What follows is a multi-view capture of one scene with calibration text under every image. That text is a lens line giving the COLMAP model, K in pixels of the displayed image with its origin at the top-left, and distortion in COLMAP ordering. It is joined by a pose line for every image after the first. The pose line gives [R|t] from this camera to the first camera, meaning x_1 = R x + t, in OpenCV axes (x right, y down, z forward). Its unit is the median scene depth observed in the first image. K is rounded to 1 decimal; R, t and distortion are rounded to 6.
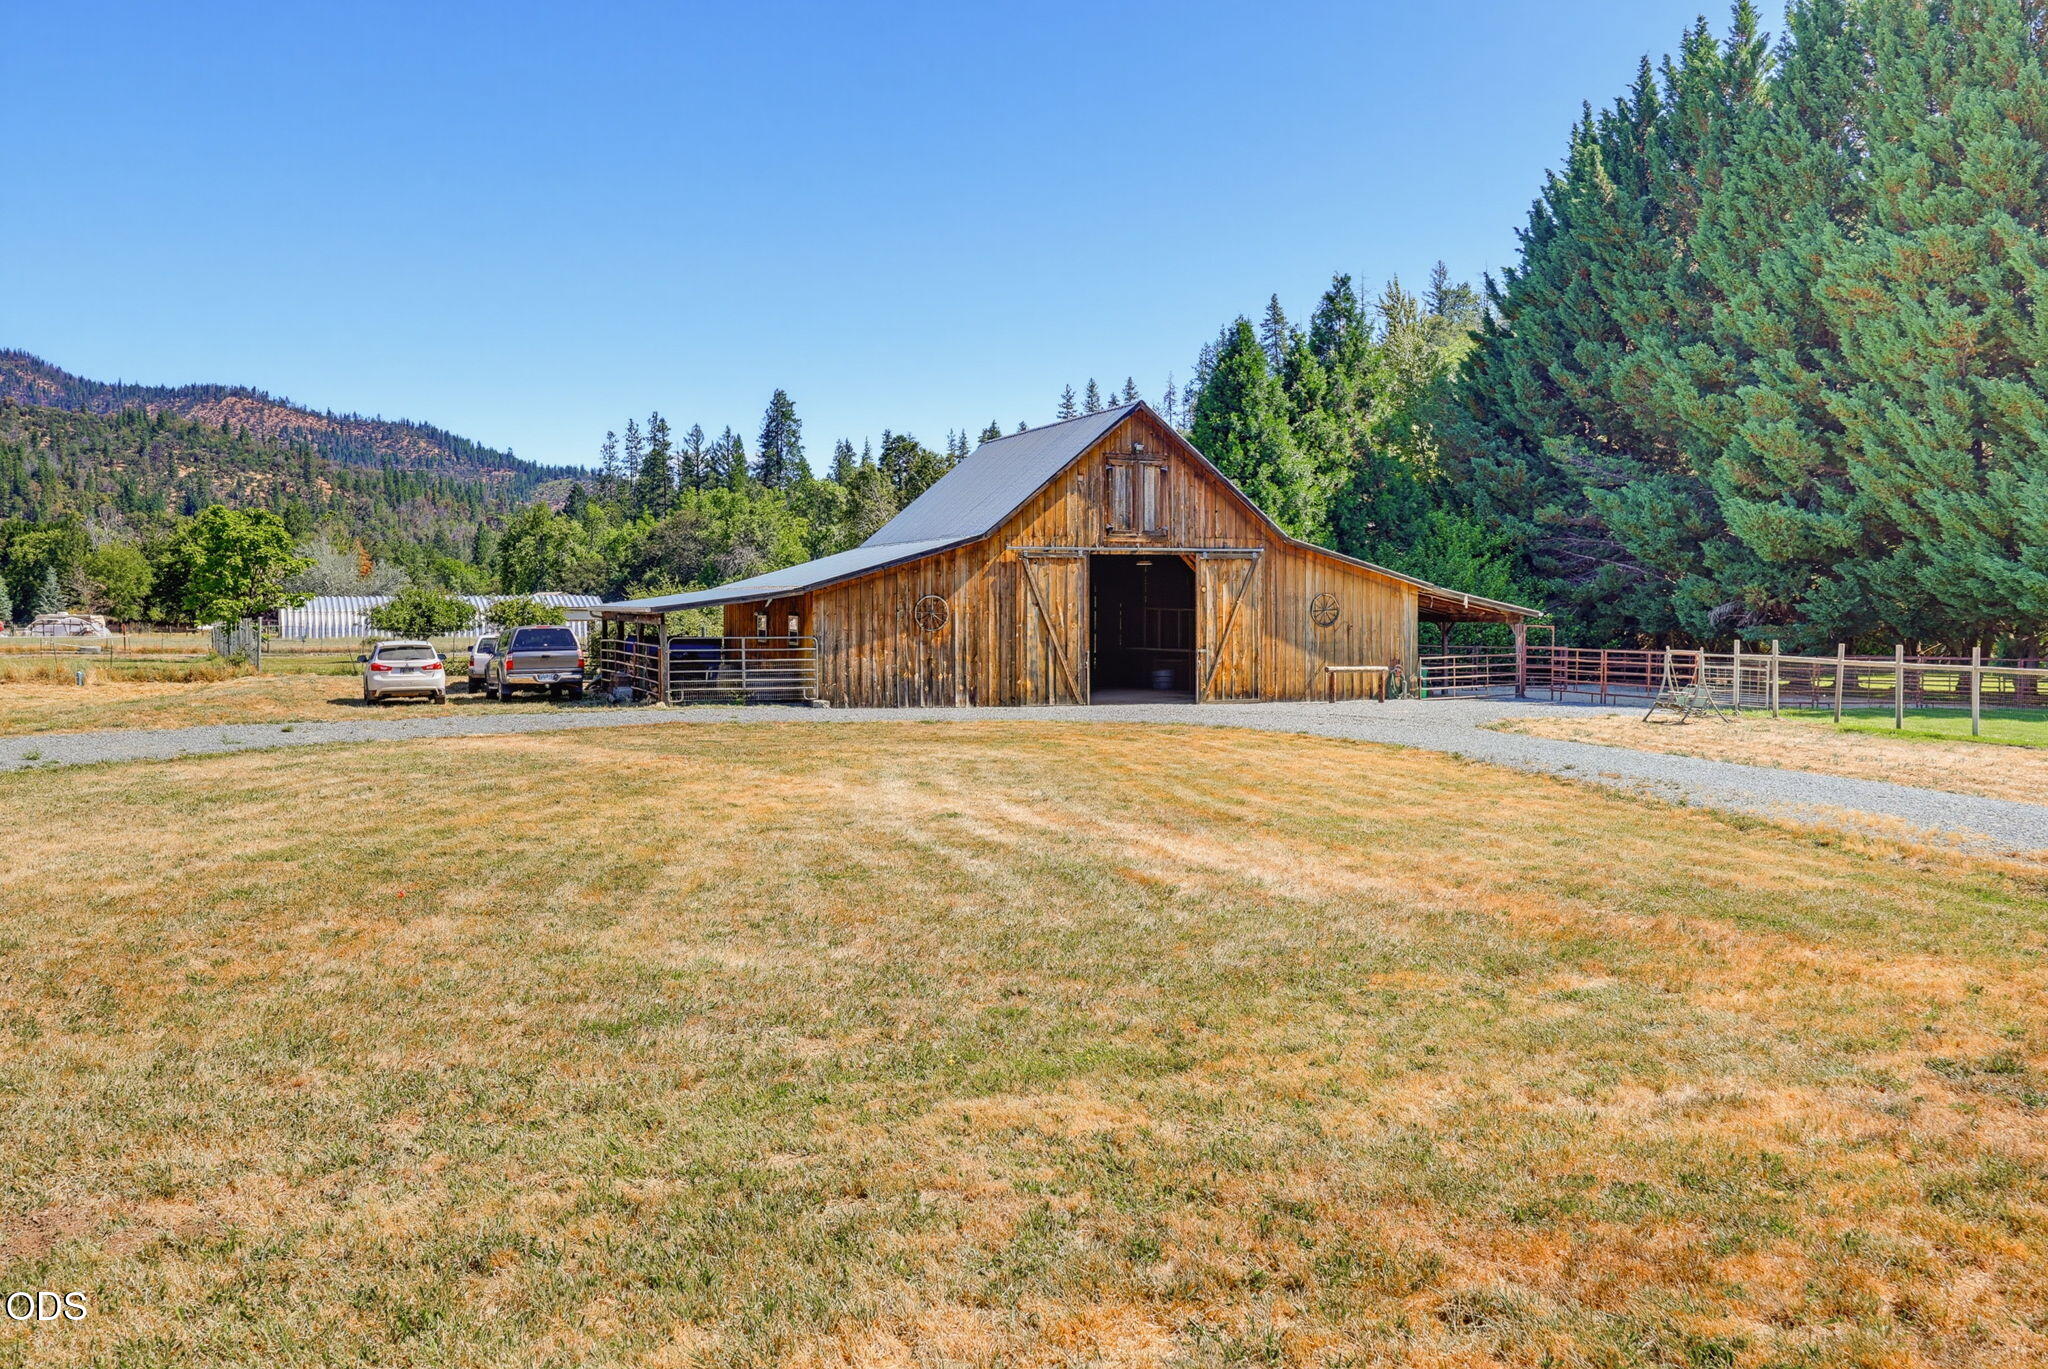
lens RADIAL K [[1658.0, 0, 1047.6], [0, 1658.0, 626.3], [0, 0, 1]] dist [0.001096, 0.000782]
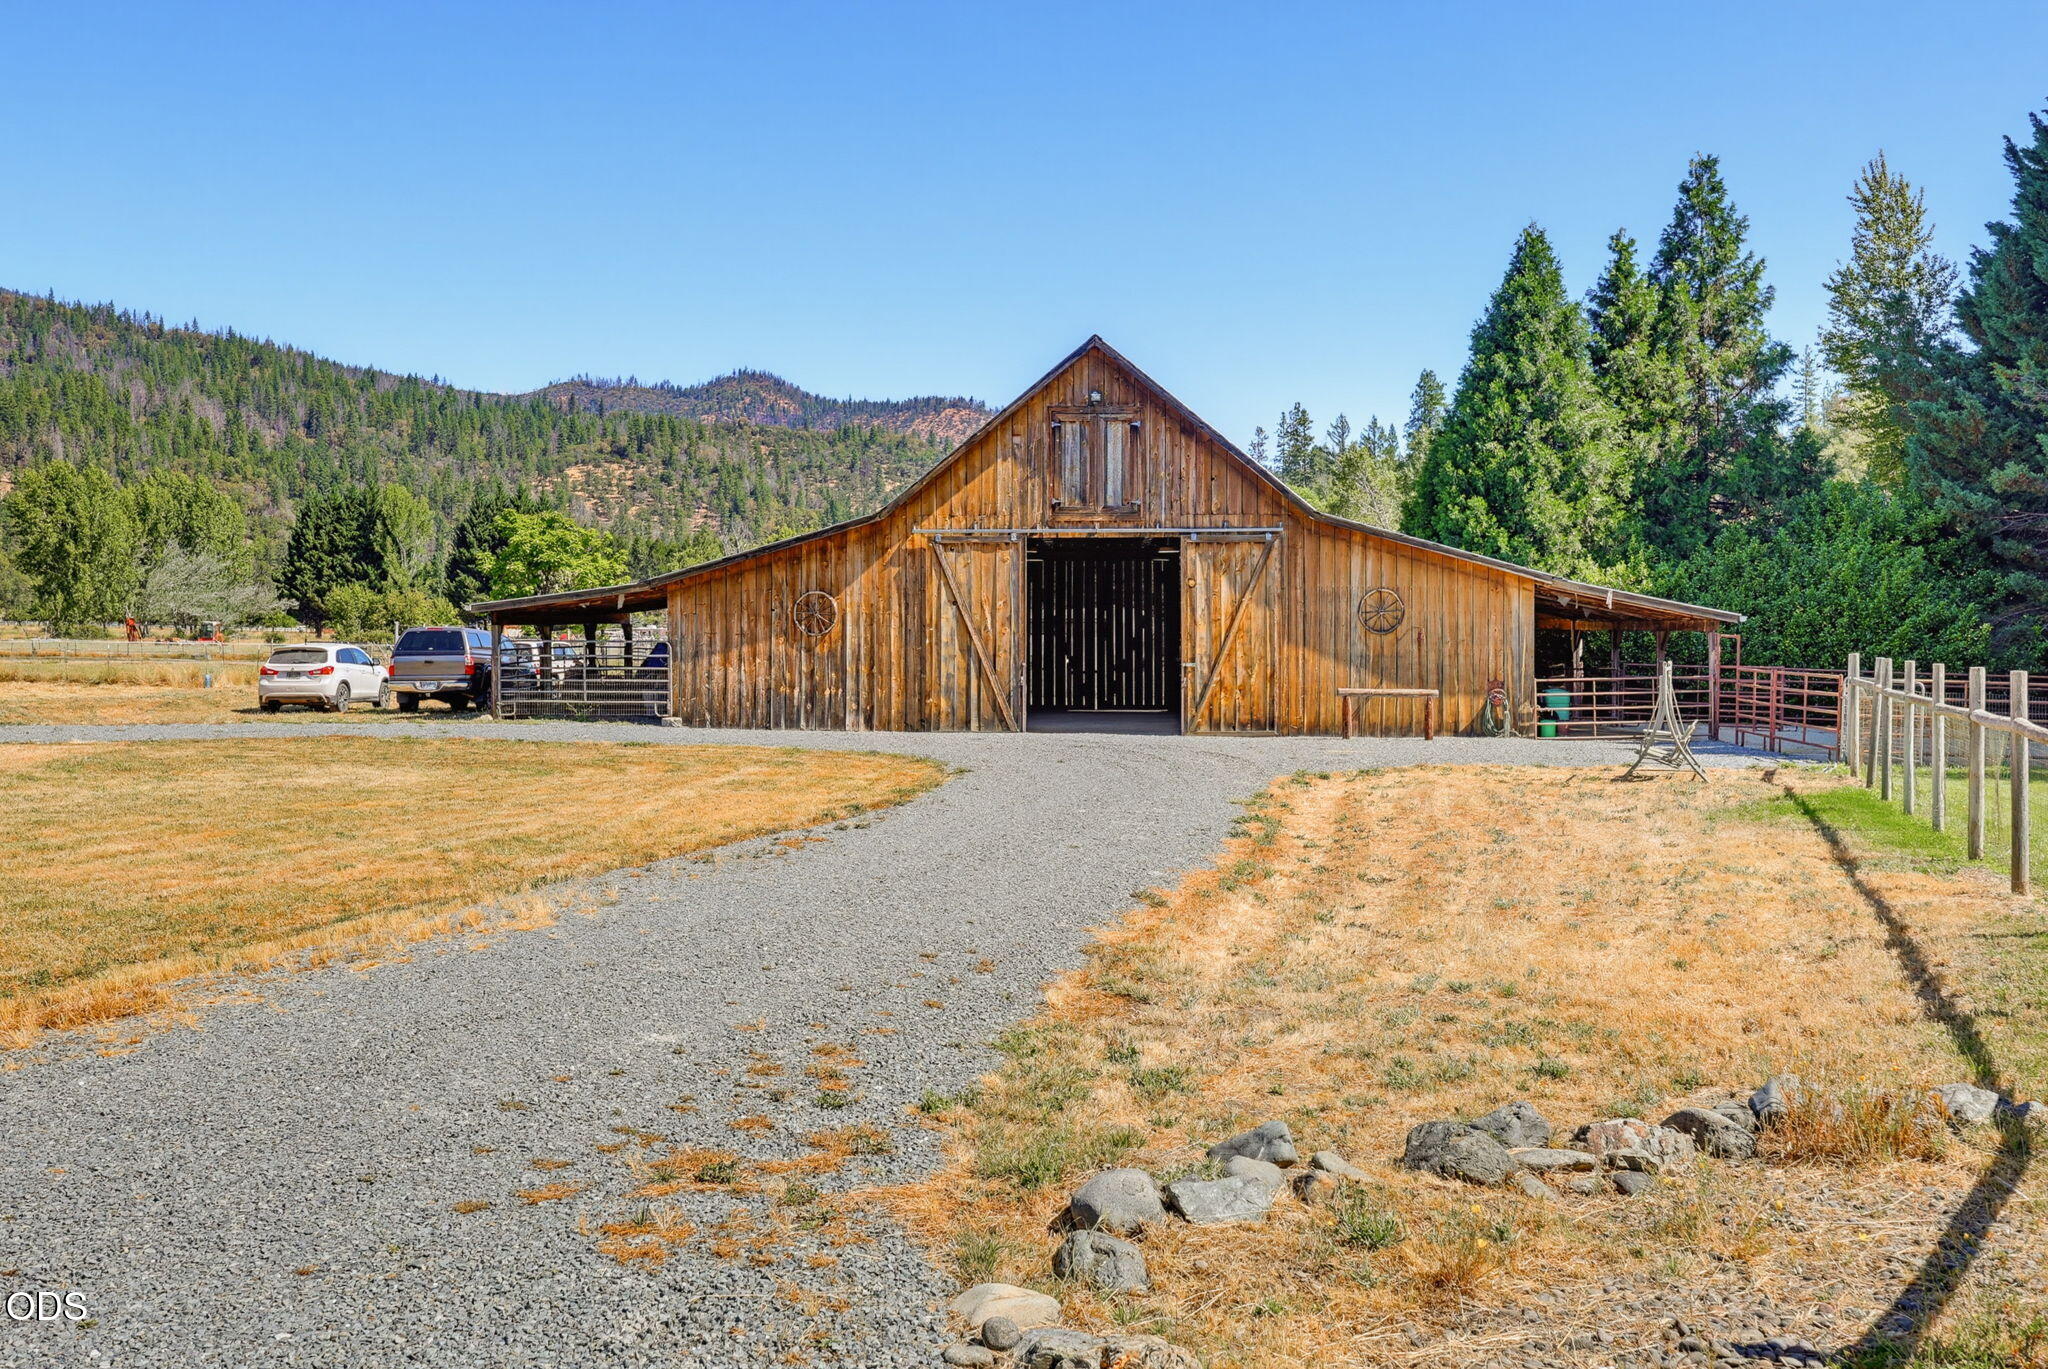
lens RADIAL K [[1886.2, 0, 1096.4], [0, 1886.2, 681.2], [0, 0, 1]] dist [0.005492, 0.000877]
pose [[0.918817, 0.014388, -0.394422, 0.388412], [-0.007590, 0.999795, 0.018791, 0.006351], [0.394611, -0.014272, 0.918737, 0.195083]]
